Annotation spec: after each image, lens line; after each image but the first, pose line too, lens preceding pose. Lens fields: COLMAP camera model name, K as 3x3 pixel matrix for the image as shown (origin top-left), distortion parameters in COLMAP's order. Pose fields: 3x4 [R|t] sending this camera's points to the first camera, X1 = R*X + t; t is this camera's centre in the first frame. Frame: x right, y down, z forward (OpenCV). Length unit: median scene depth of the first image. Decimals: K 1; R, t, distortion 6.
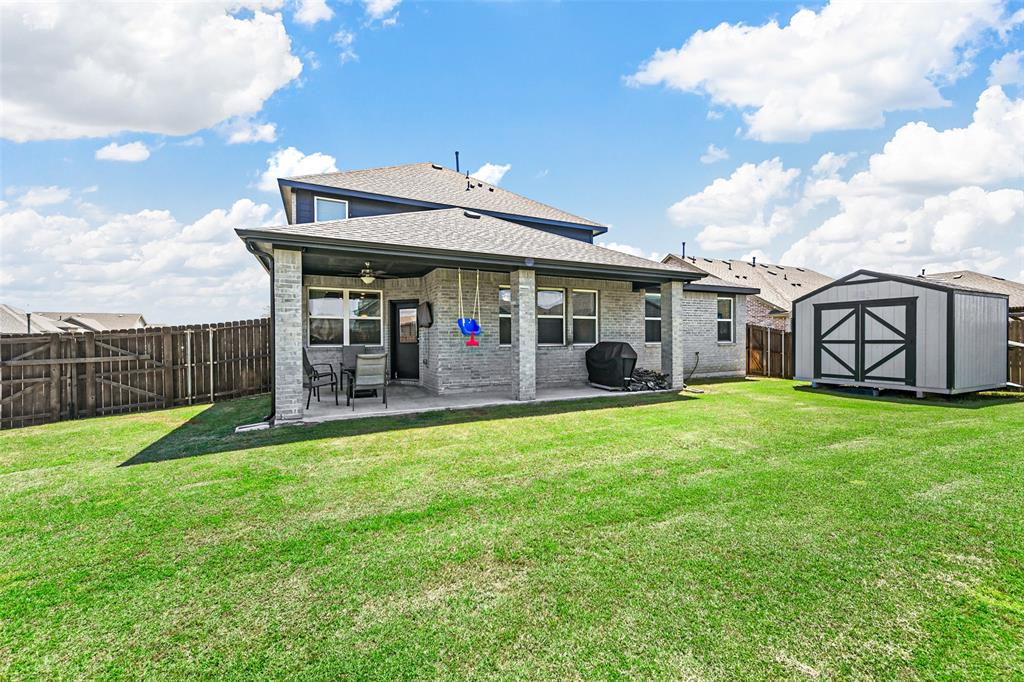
lens RADIAL K [[402.5, 0, 512.9], [0, 402.5, 342.4], [0, 0, 1]] dist [0.014423, -0.000189]
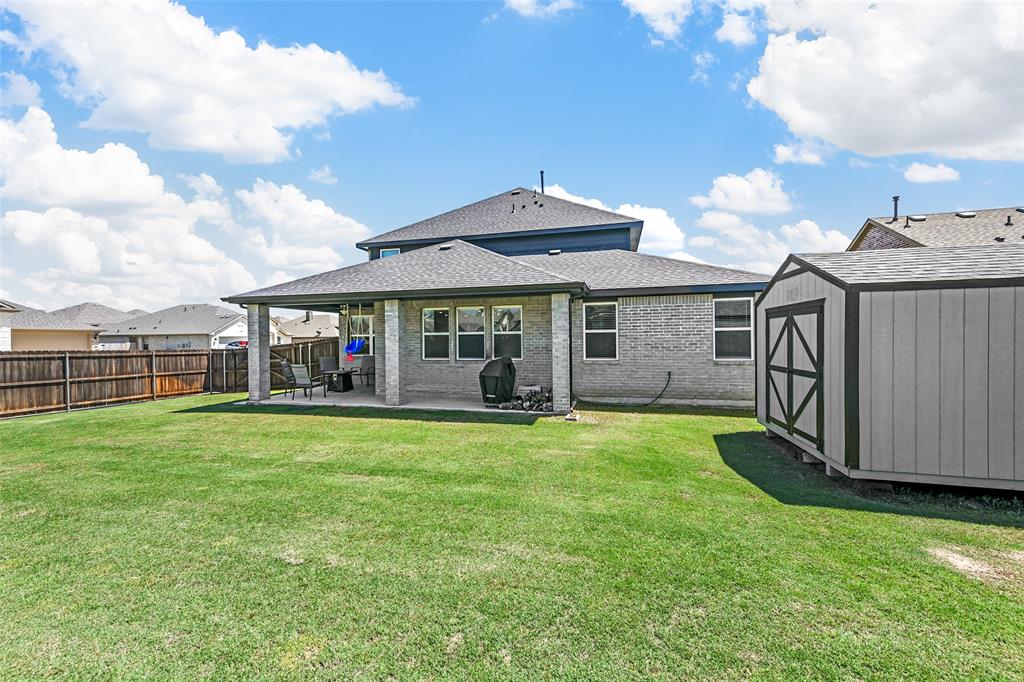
lens RADIAL K [[402.5, 0, 512.9], [0, 402.5, 340.8], [0, 0, 1]] dist [0.014423, -0.000189]
pose [[0.758889, 0.001874, -0.651217, 0.944871], [0.000221, 0.999995, 0.003134, -0.049508], [0.651220, -0.002522, 0.758885, 0.261790]]
